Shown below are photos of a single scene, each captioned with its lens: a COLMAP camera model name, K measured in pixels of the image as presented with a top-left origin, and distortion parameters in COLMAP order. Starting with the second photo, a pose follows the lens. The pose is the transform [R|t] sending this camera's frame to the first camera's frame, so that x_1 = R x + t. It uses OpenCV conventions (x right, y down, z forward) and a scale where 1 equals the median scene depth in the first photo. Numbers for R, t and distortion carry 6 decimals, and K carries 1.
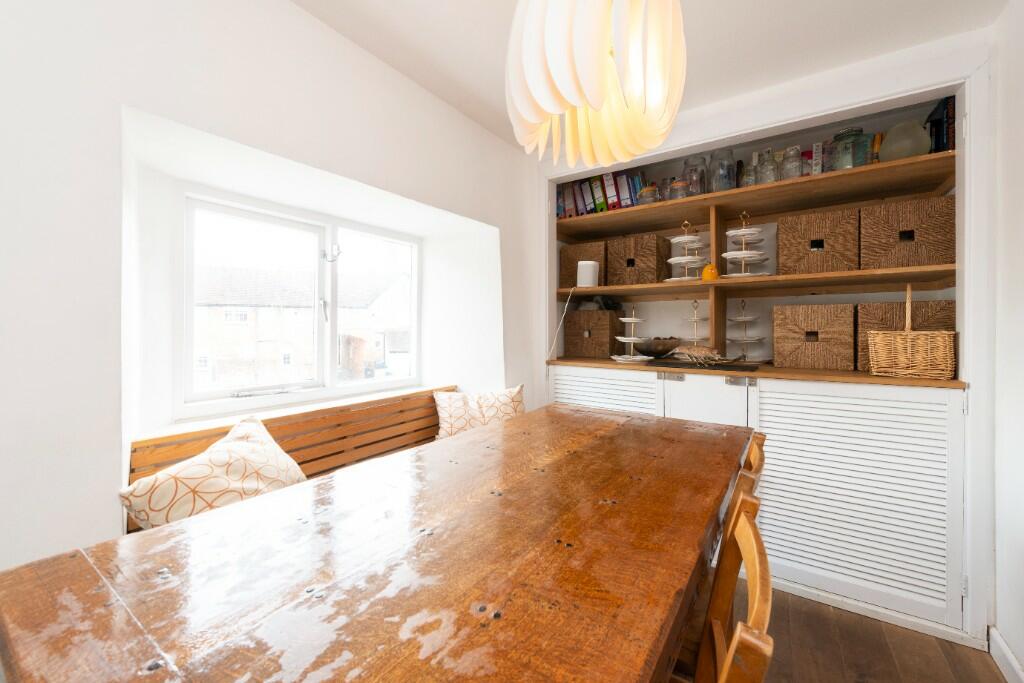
lens RADIAL K [[406.3, 0, 534.9], [0, 406.3, 329.2], [0, 0, 1]] dist [0.002844, 0.000060]
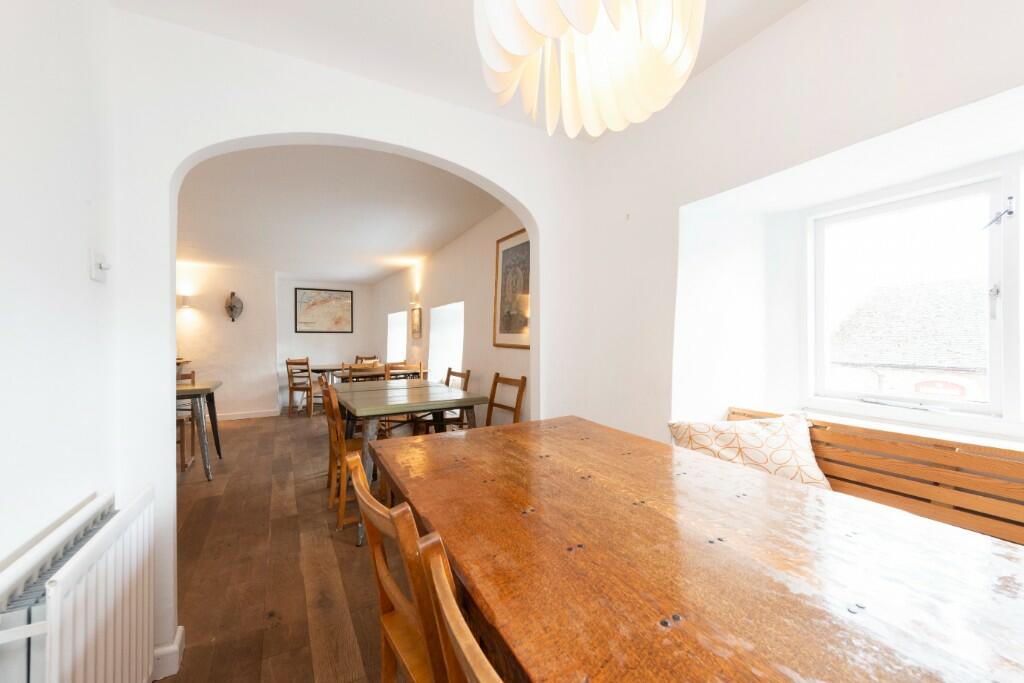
lens RADIAL K [[406.3, 0, 511.7], [0, 406.3, 337.5], [0, 0, 1]] dist [0.002844, 0.000060]
pose [[-0.496399, 0.006598, -0.868070, 0.597977], [0.001681, 0.999977, 0.006640, 0.004397], [0.868093, 0.001837, -0.496398, 0.835132]]
